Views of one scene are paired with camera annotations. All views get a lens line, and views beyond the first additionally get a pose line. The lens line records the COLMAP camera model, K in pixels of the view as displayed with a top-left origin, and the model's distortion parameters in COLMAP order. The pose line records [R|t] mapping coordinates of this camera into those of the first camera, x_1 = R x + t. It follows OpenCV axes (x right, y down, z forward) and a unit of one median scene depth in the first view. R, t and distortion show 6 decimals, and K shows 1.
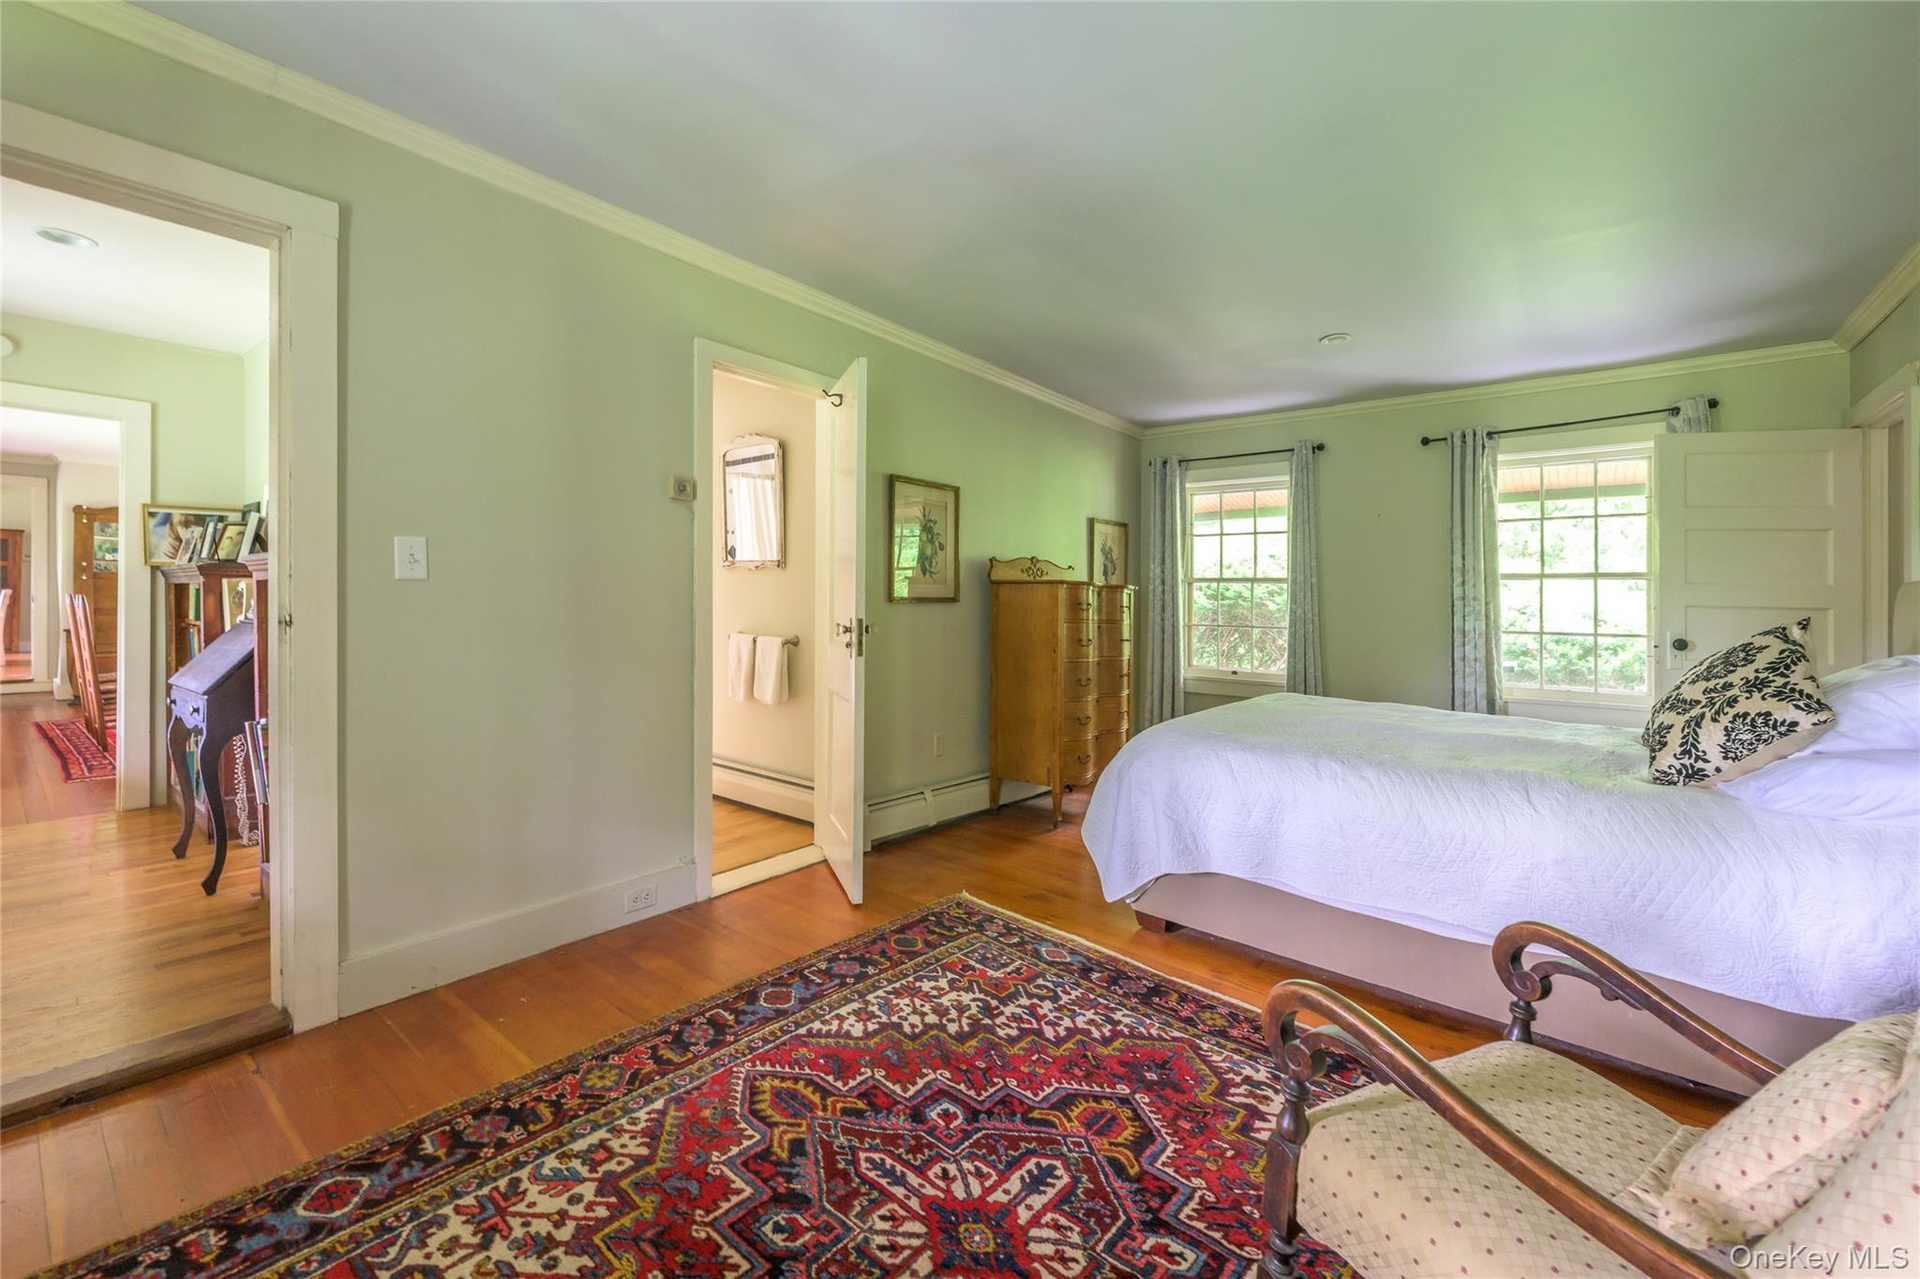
lens RADIAL K [[761.9, 0, 935.4], [0, 761.9, 605.8], [0, 0, 1]] dist [0.000649, 0.000029]
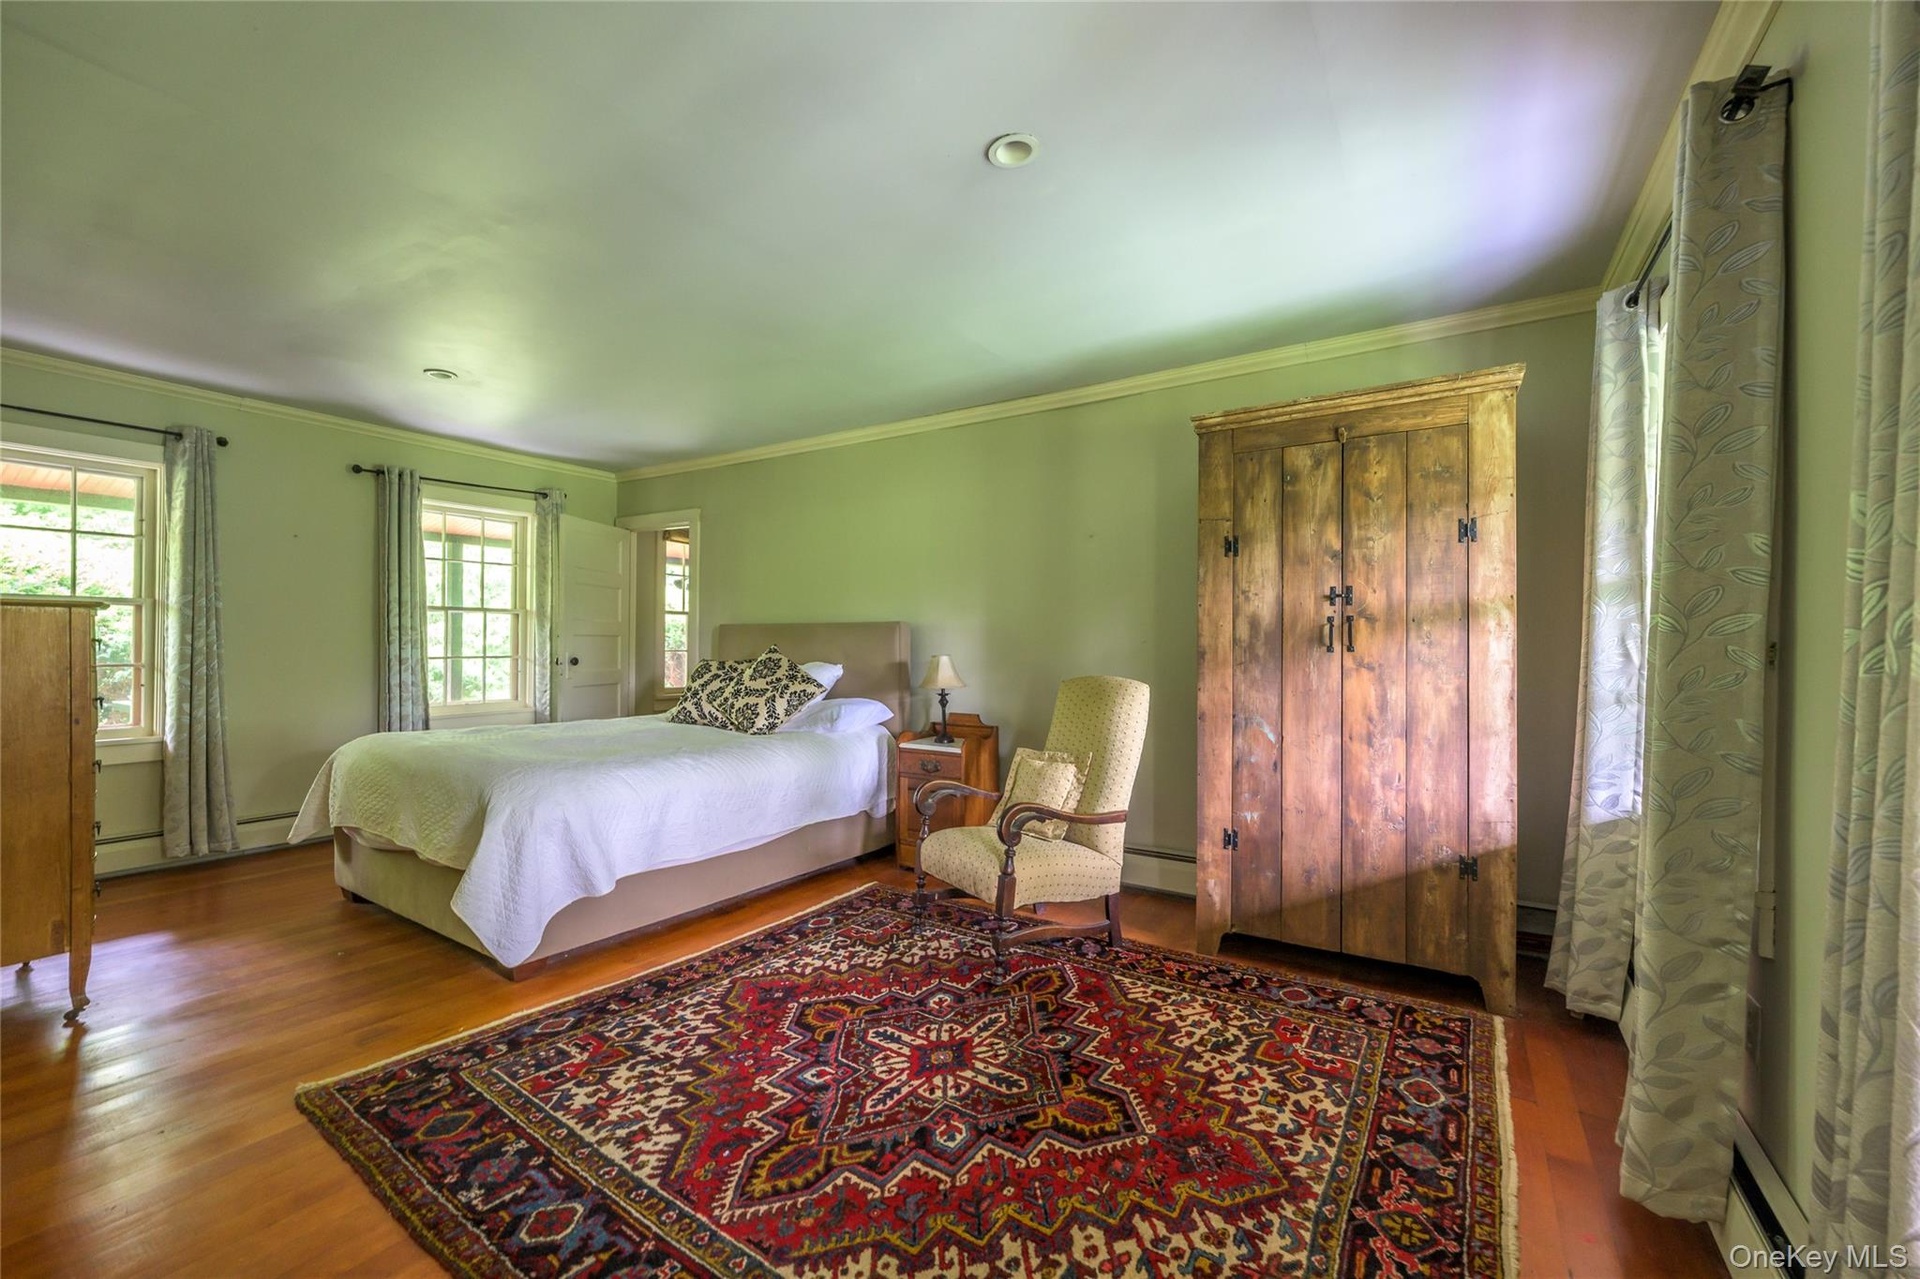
lens RADIAL K [[761.9, 0, 960.1], [0, 761.9, 636.6], [0, 0, 1]] dist [0.000649, 0.000029]
pose [[-0.102170, -0.011887, 0.994696, -0.961579], [-0.006144, 0.999917, 0.011318, -0.030876], [-0.994748, -0.004955, -0.102234, 0.727752]]
